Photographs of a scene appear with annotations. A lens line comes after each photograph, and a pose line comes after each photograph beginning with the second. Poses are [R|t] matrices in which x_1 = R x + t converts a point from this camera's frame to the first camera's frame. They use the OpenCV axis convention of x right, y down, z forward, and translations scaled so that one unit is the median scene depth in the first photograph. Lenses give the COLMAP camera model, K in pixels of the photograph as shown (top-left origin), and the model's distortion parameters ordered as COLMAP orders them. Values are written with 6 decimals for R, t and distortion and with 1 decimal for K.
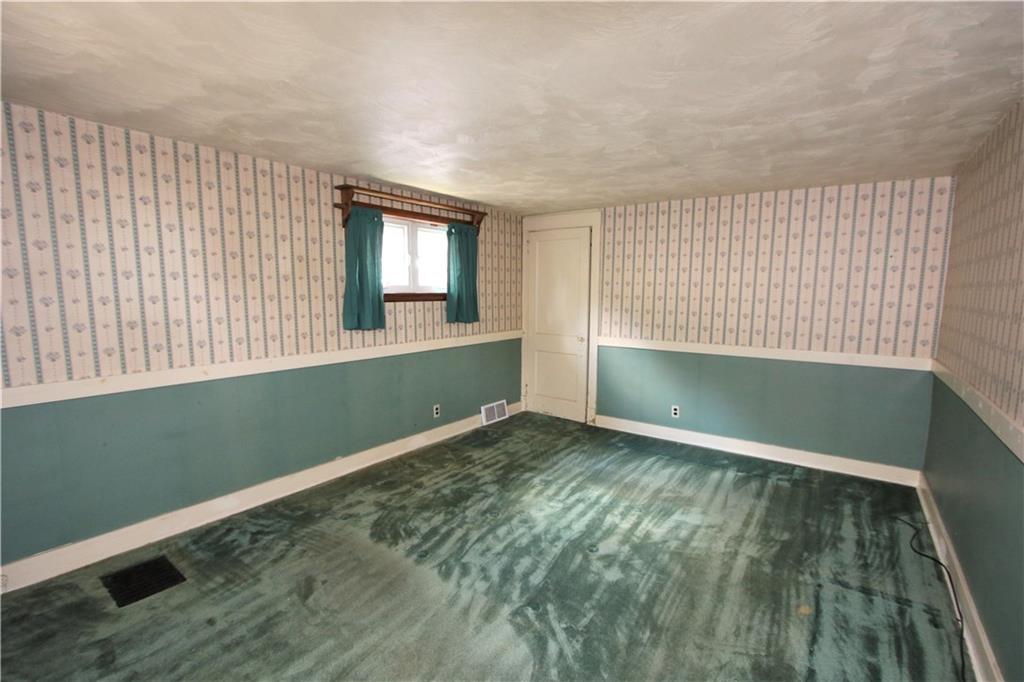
lens RADIAL K [[460.8, 0, 511.0], [0, 460.8, 352.7], [0, 0, 1]] dist [-0.001016, 0.000085]
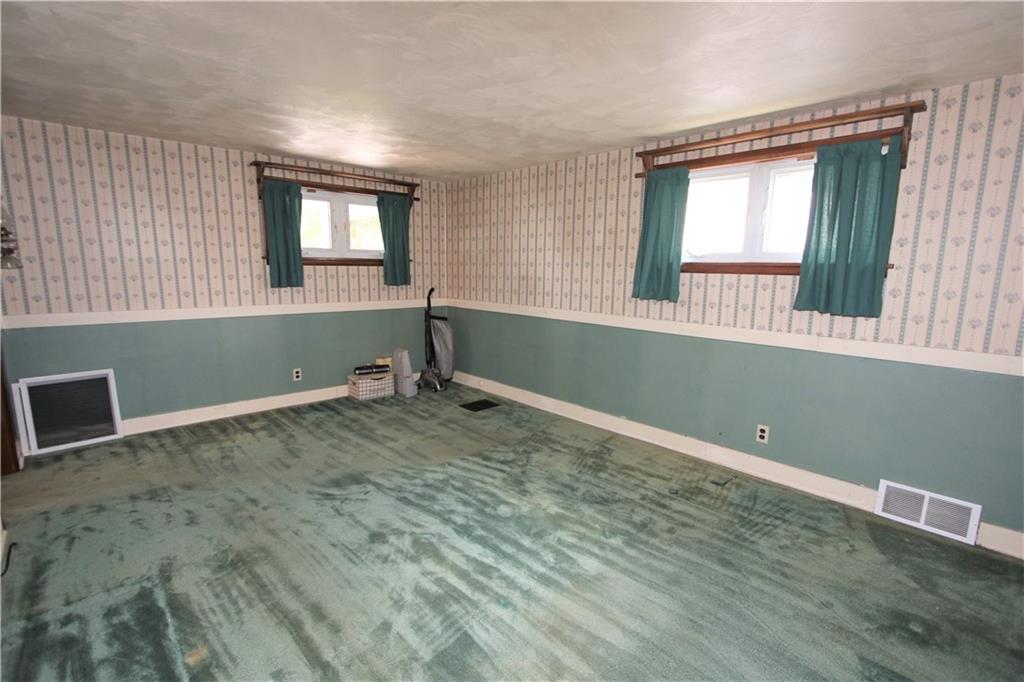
lens RADIAL K [[473.5, 0, 507.8], [0, 473.5, 343.2], [0, 0, 1]] dist [-0.011583, 0.000775]
pose [[-0.179759, 0.176045, -0.967830, 0.694870], [-0.127332, 0.971415, 0.200347, -0.120837], [0.975435, 0.159250, -0.152204, 0.863599]]
